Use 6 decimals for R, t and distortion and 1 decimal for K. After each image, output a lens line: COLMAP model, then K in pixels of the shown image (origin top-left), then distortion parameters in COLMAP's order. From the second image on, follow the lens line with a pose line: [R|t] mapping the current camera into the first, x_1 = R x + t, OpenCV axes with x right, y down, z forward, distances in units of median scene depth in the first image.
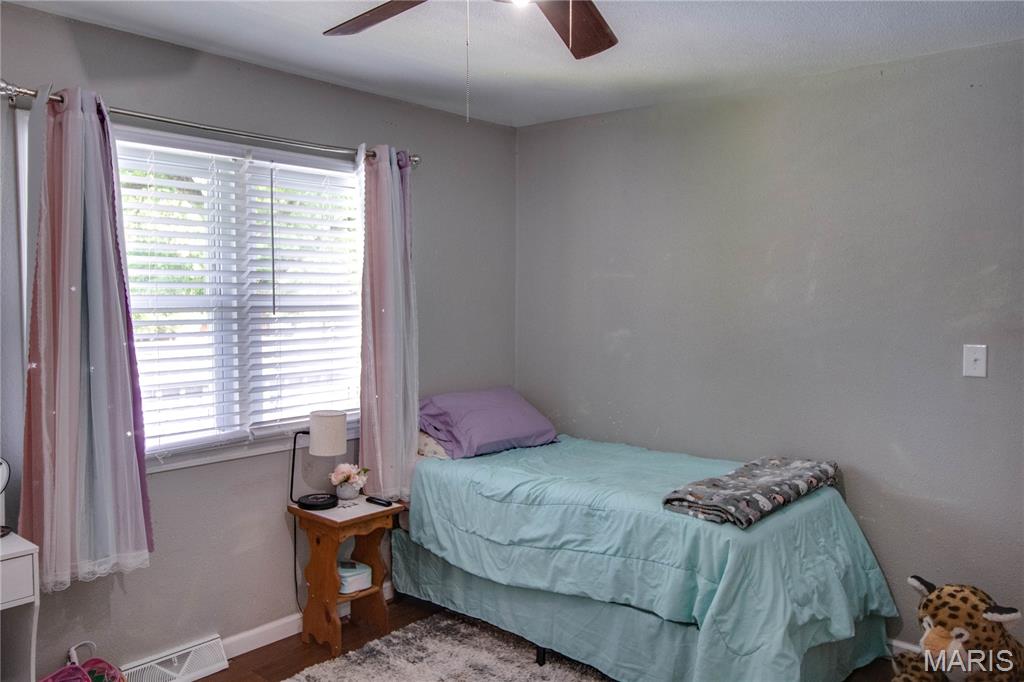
lens RADIAL K [[806.2, 0, 511.3], [0, 806.2, 341.0], [0, 0, 1]] dist [-0.004574, 0.002722]
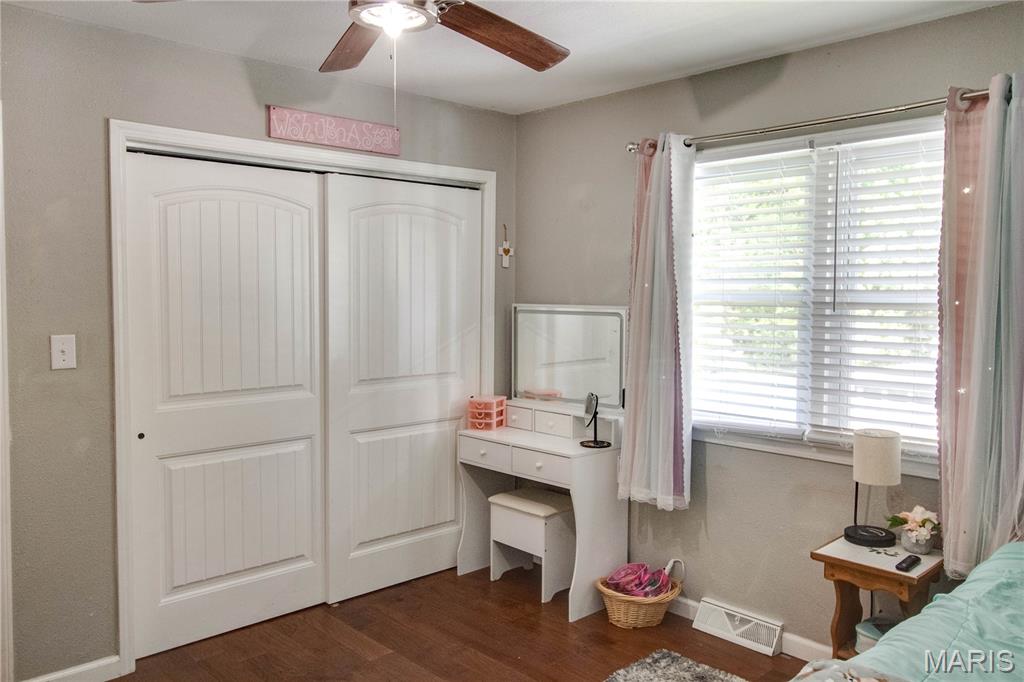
lens RADIAL K [[806.2, 0, 511.5], [0, 806.2, 337.0], [0, 0, 1]] dist [-0.004574, 0.002722]
pose [[-0.124942, 0.054933, -0.990642, 0.657886], [-0.061787, 0.996097, 0.063029, -0.039094], [0.990238, 0.069084, -0.121060, 0.750462]]
